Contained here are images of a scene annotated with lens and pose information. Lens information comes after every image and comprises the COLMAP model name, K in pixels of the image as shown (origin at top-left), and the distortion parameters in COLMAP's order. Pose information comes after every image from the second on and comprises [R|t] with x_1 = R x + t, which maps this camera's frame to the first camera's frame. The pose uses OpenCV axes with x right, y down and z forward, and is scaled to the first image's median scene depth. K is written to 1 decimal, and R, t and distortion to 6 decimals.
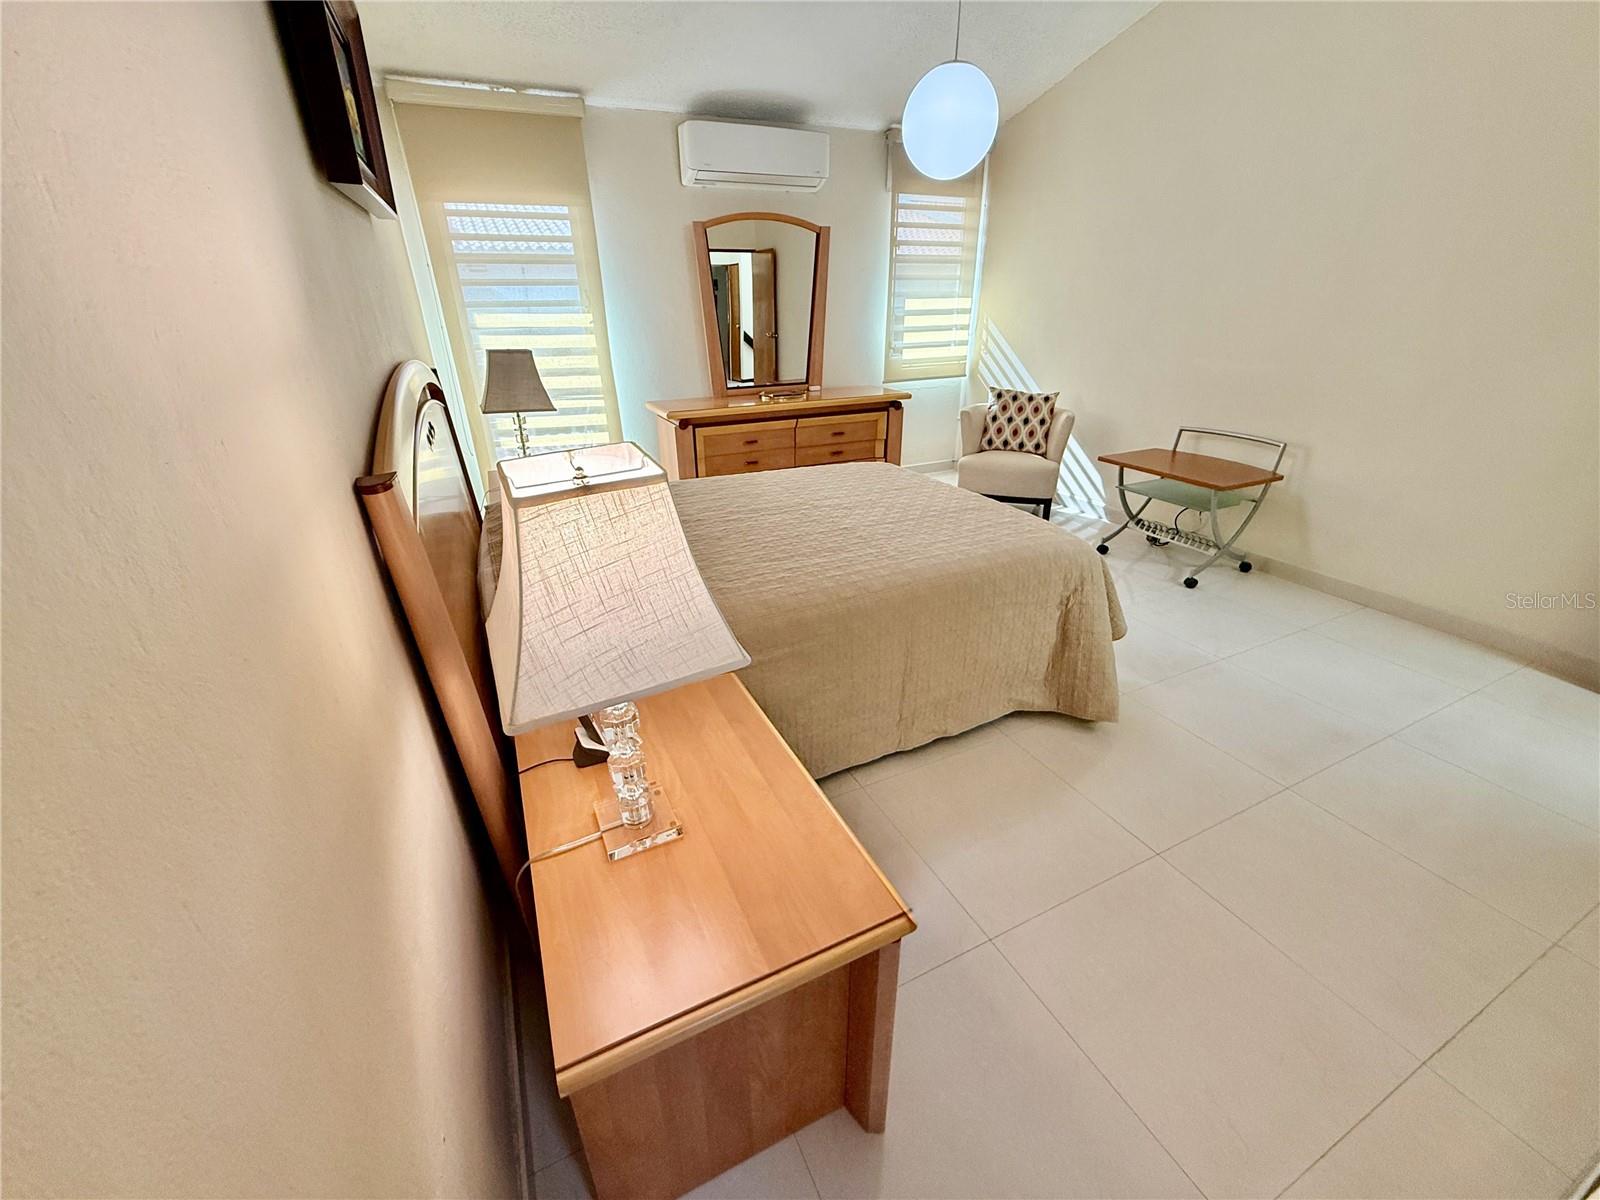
lens RADIAL K [[638.2, 0, 796.9], [0, 638.2, 598.4], [0, 0, 1]] dist [-0.000515, -0.000067]
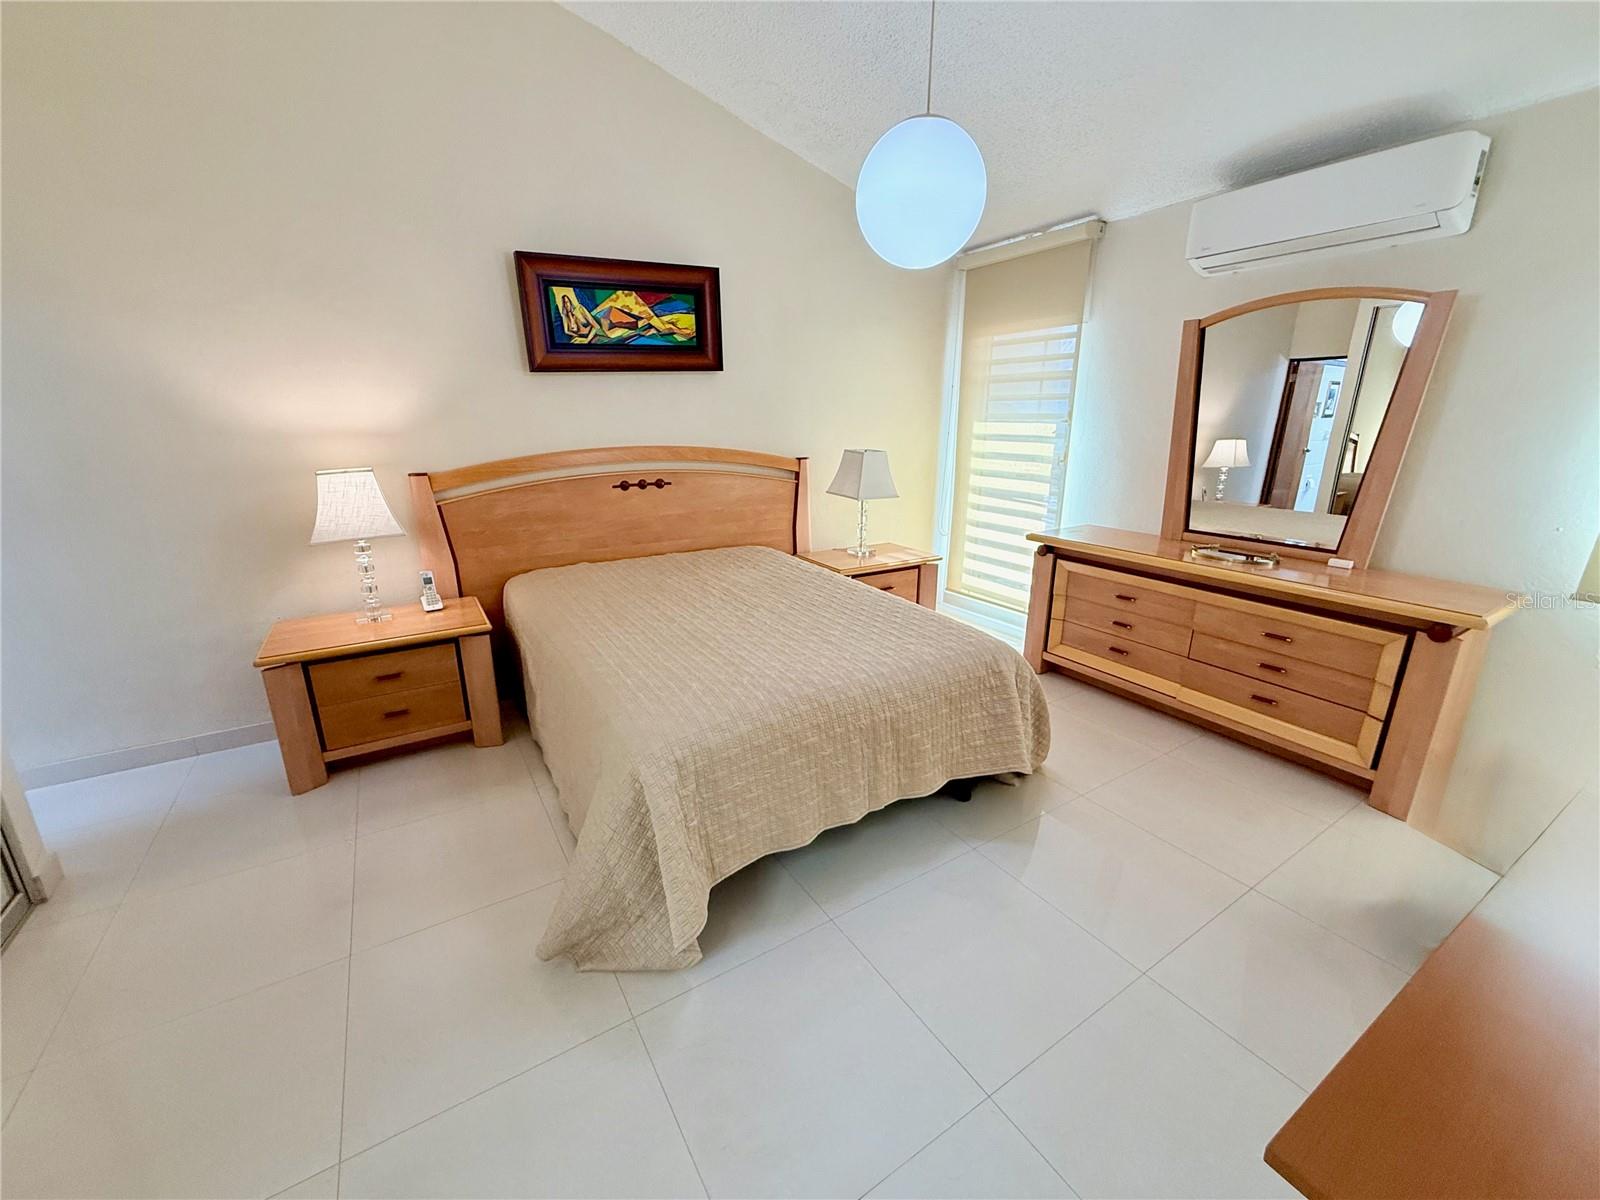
lens RADIAL K [[638.2, 0, 796.9], [0, 638.2, 598.4], [0, 0, 1]] dist [-0.000515, -0.000067]
pose [[0.111645, 0.290457, -0.950353, 0.898386], [-0.422044, 0.879659, 0.219270, -0.375546], [0.899675, 0.376610, 0.220795, 0.754611]]
